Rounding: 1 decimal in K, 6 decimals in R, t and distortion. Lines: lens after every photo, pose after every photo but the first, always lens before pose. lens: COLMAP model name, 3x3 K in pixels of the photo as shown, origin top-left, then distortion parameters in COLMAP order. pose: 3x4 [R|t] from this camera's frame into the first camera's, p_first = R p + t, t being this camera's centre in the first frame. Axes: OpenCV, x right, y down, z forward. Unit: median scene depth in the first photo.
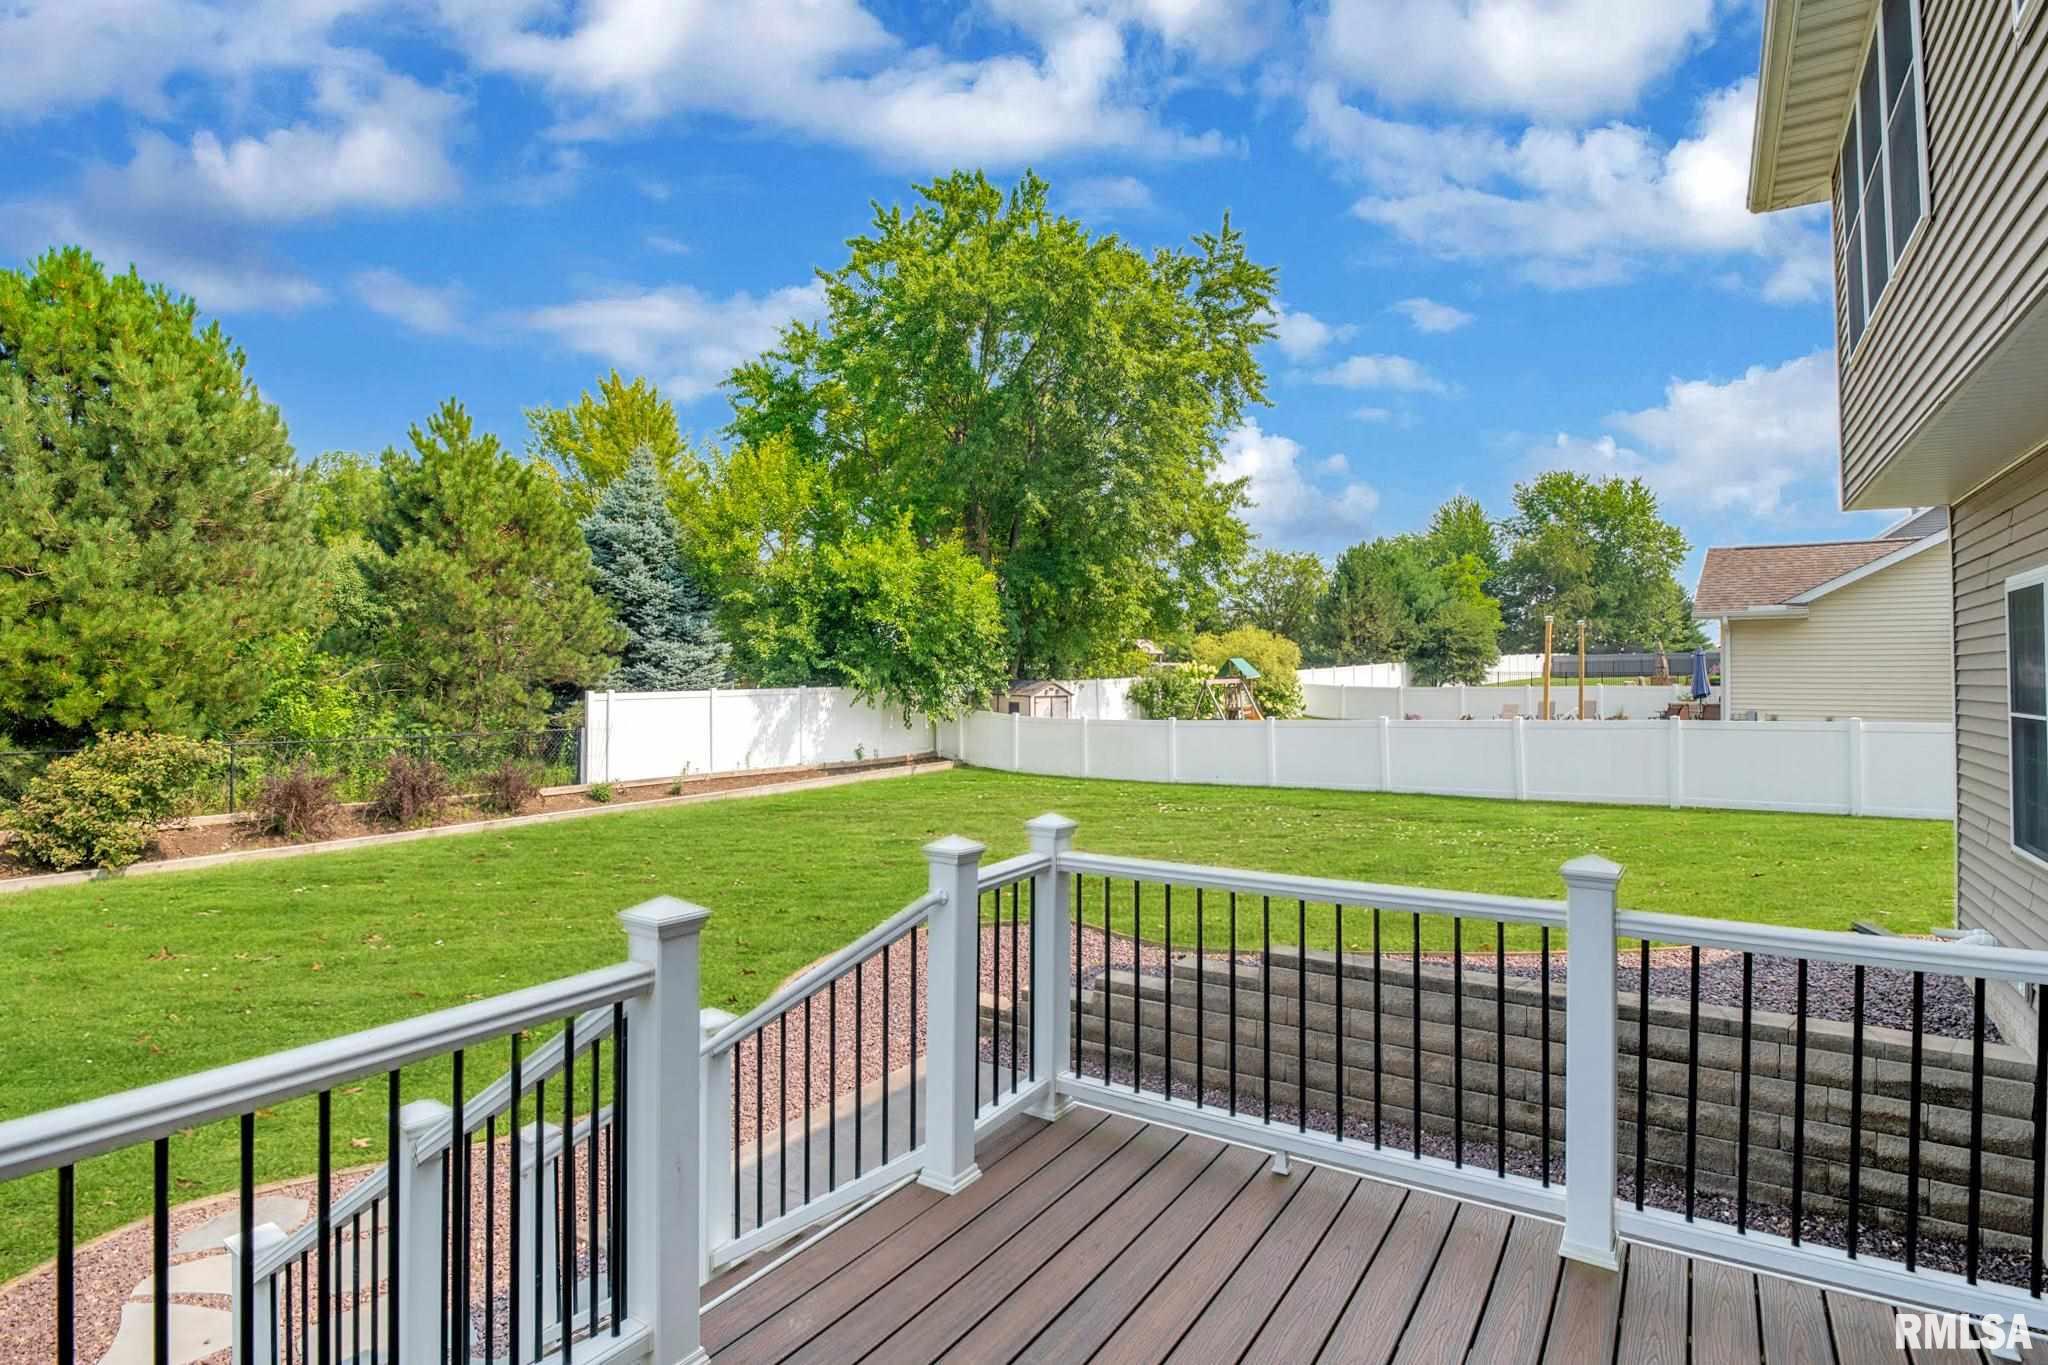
lens RADIAL K [[1030.7, 0, 1039.5], [0, 1030.7, 672.7], [0, 0, 1]] dist [-0.013686, -0.009457]
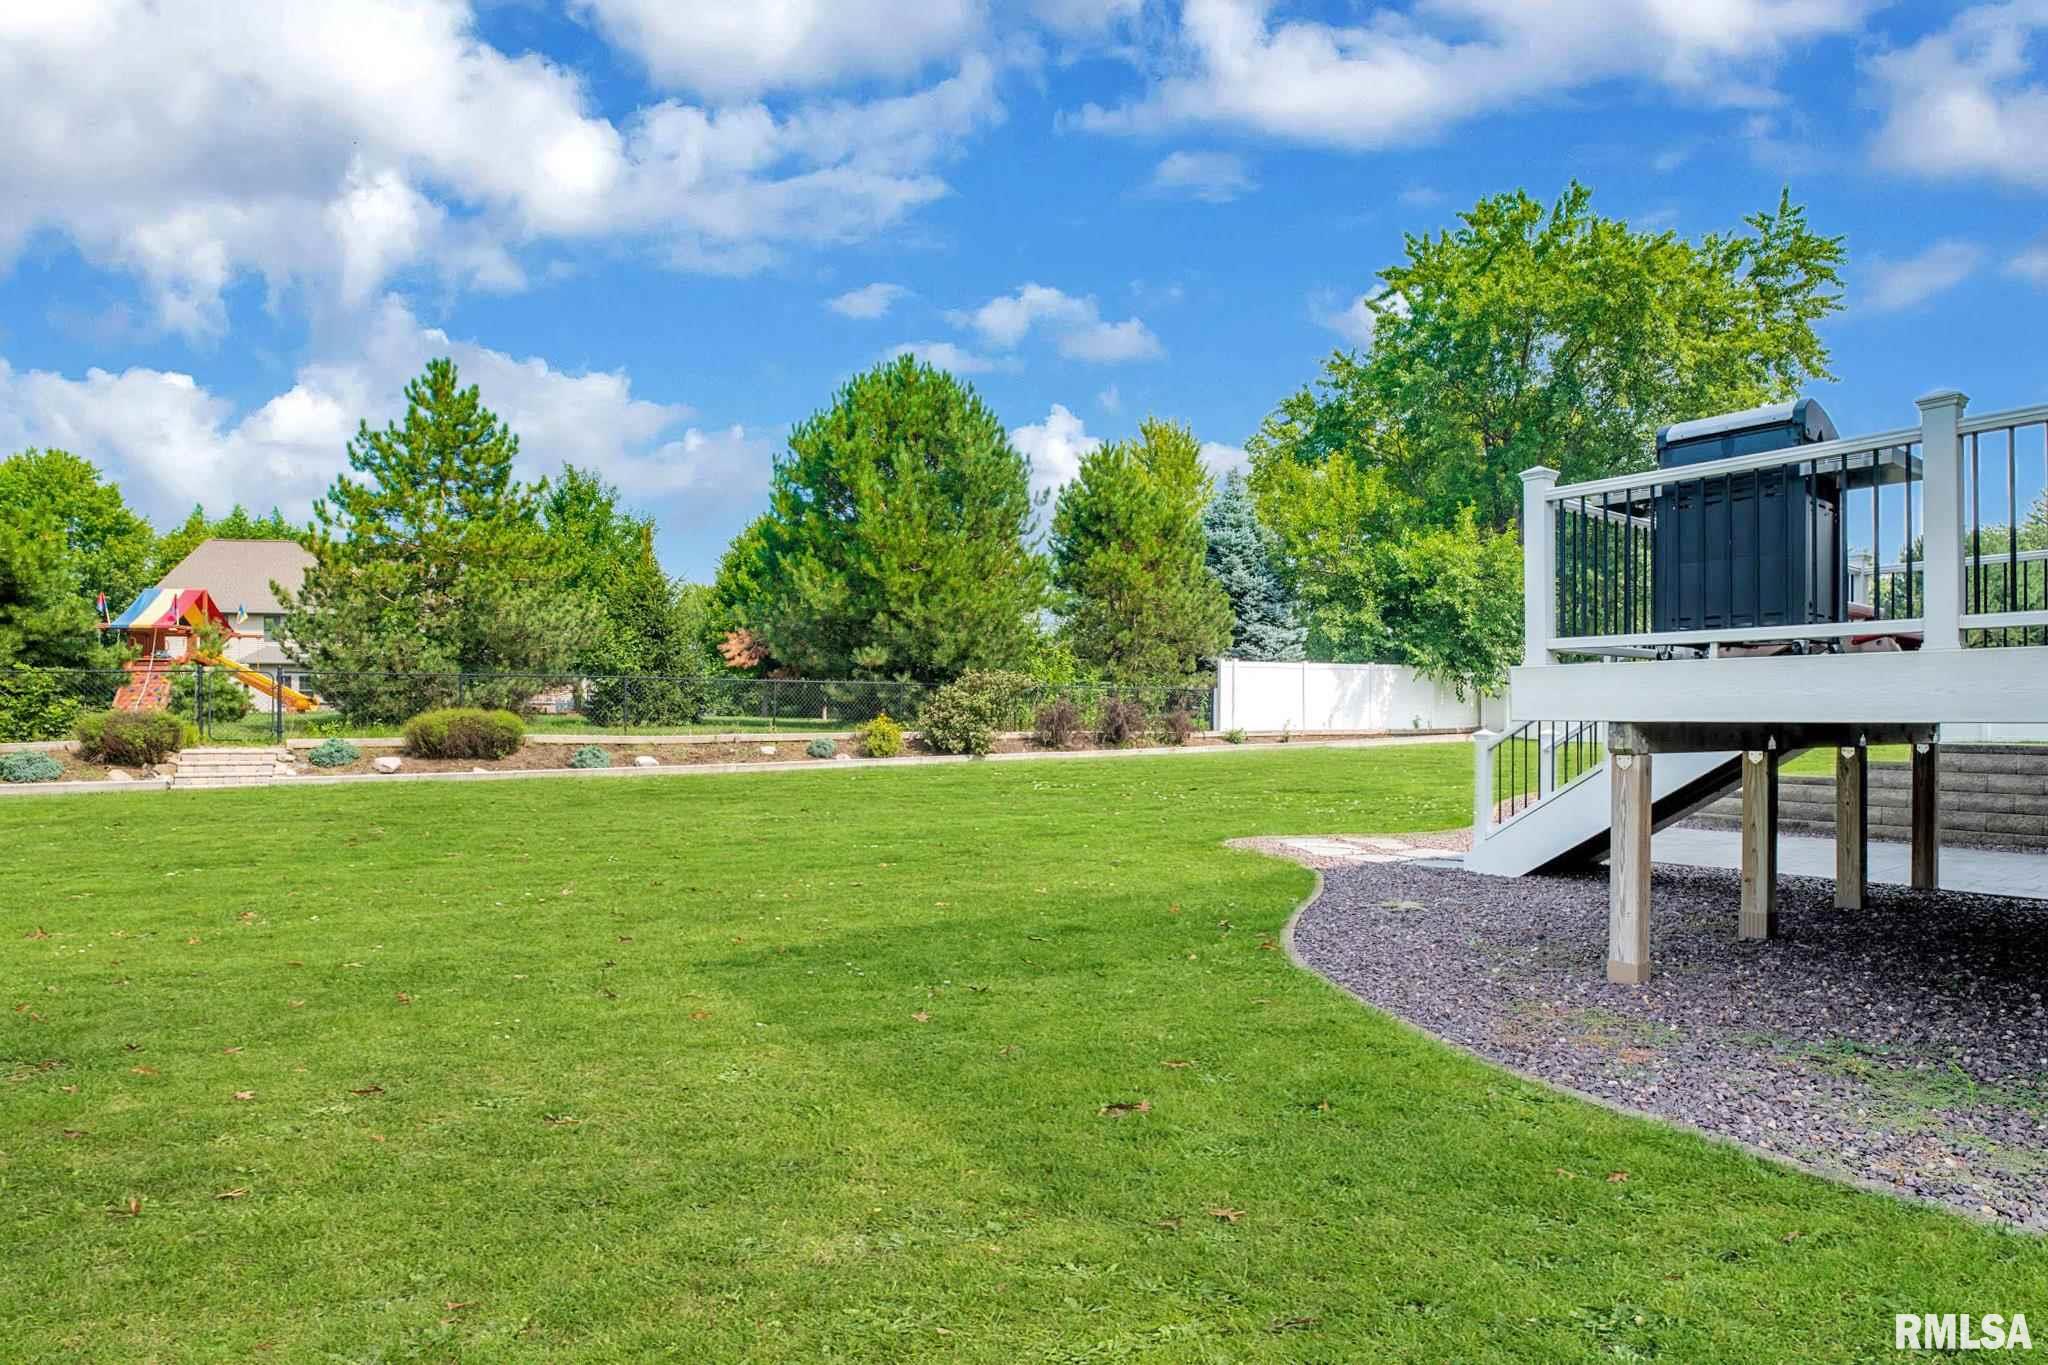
lens RADIAL K [[1091.5, 0, 1026.8], [0, 1091.5, 733.6], [0, 0, 1]] dist [0.000338, -0.021380]
pose [[0.927268, 0.004721, -0.374369, -0.127051], [-0.001522, 0.999960, 0.008839, 0.081945], [0.374396, -0.007626, 0.927238, -0.290310]]
